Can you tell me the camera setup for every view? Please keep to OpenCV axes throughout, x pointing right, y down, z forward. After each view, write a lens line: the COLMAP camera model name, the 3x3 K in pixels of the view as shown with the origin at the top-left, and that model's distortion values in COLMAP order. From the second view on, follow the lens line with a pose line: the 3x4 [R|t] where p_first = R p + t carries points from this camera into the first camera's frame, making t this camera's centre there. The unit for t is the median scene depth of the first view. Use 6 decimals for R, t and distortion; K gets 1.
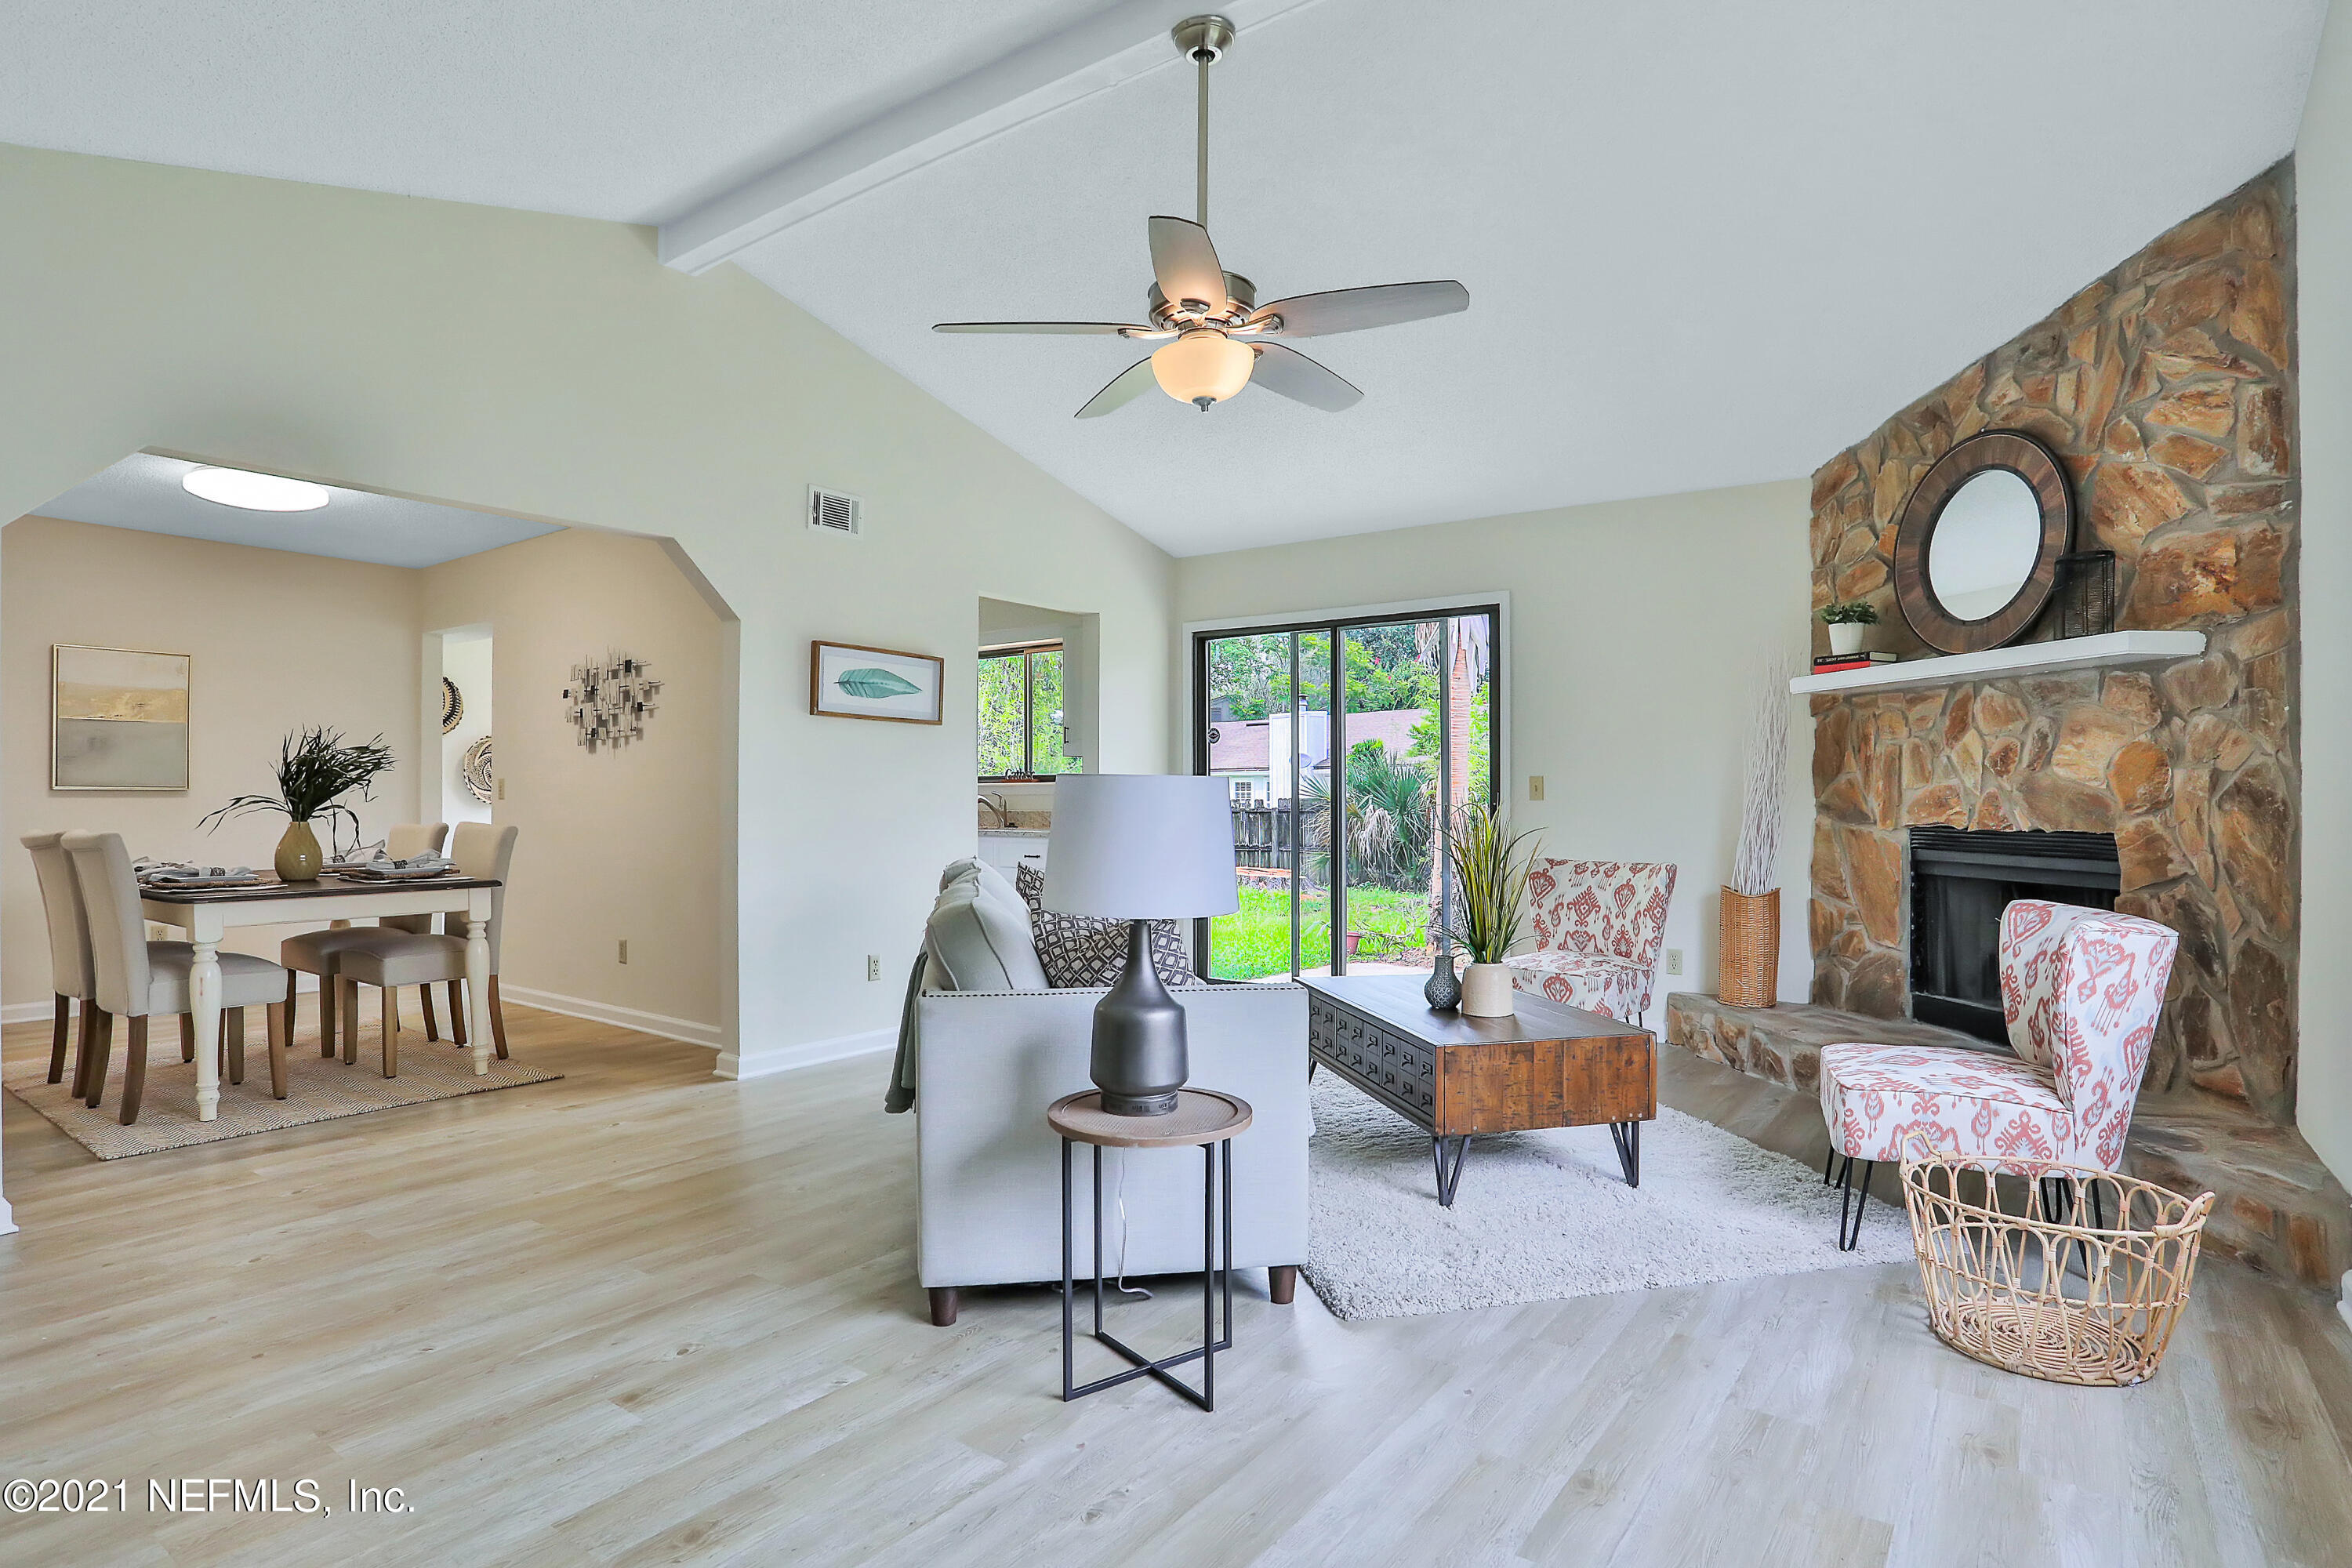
lens RADIAL K [[1226.0, 0, 1237.4], [0, 1226.0, 805.0], [0, 0, 1]] dist [-0.044378, 0.004915]
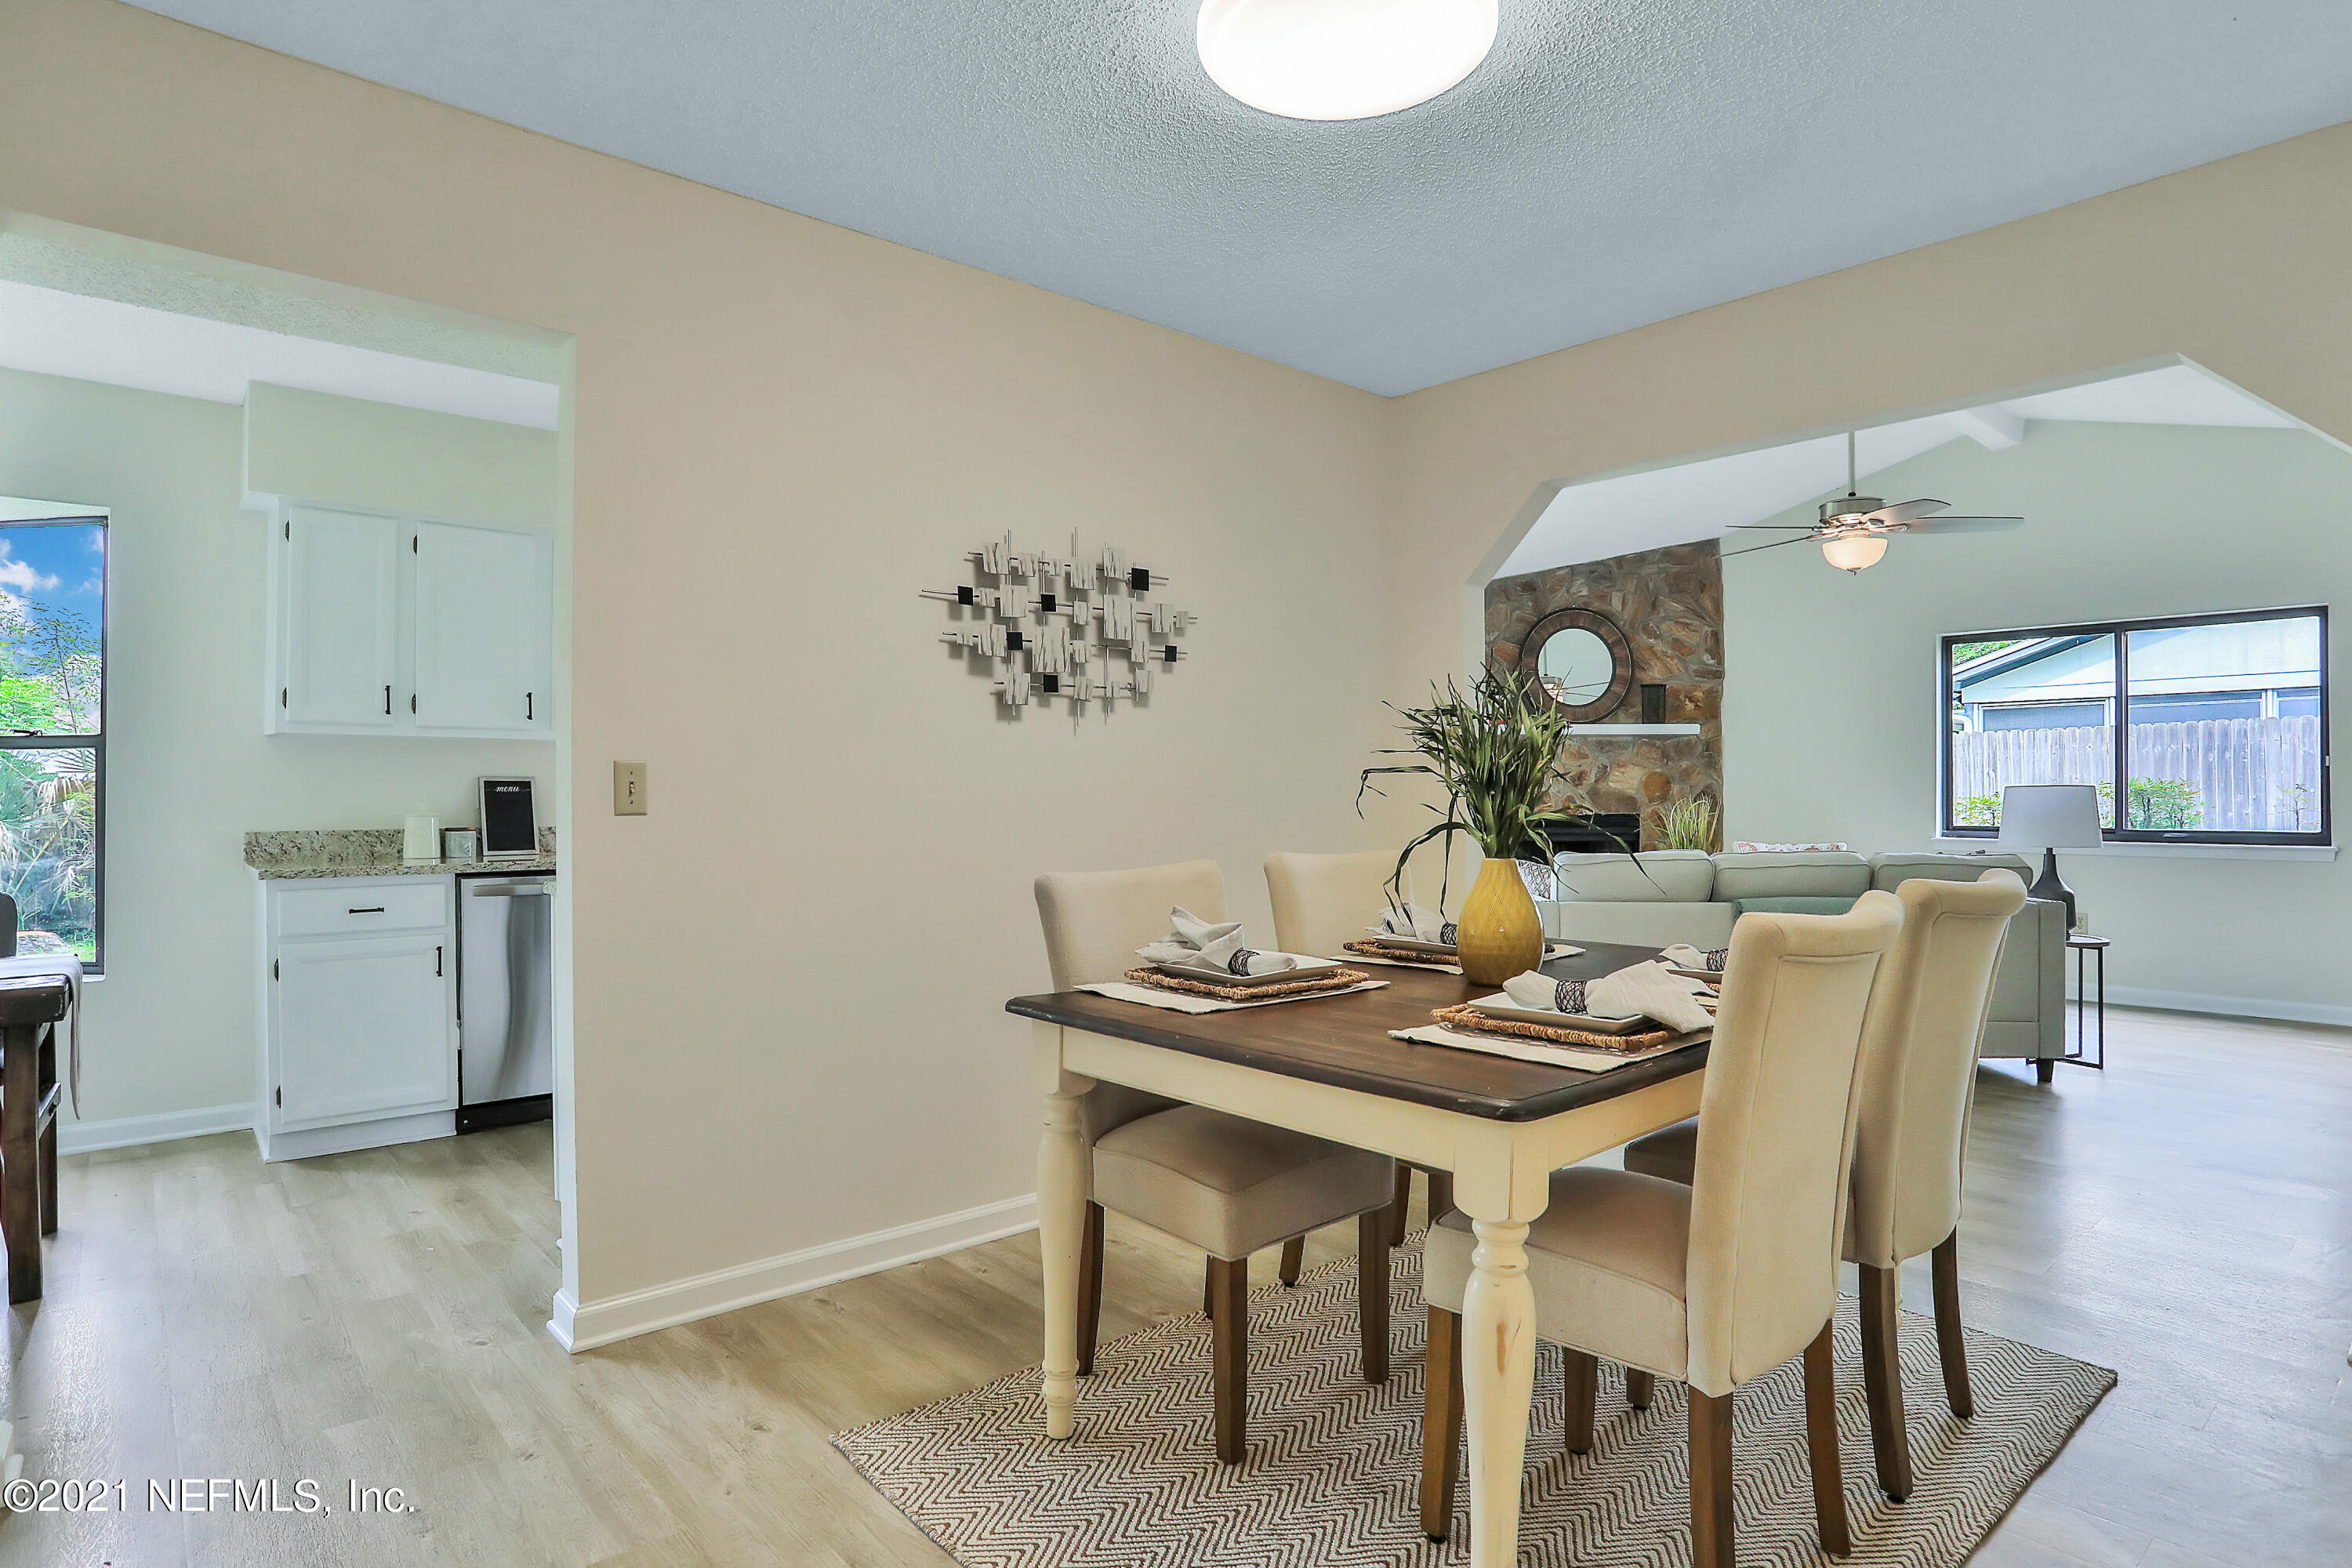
lens RADIAL K [[1226.0, 0, 1183.5], [0, 1226.0, 775.4], [0, 0, 1]] dist [-0.044378, 0.004915]
pose [[0.196179, 0.007988, 0.980535, -1.575702], [0.013723, 0.999847, -0.010891, -0.032708], [-0.980472, 0.015592, 0.196040, 1.378104]]
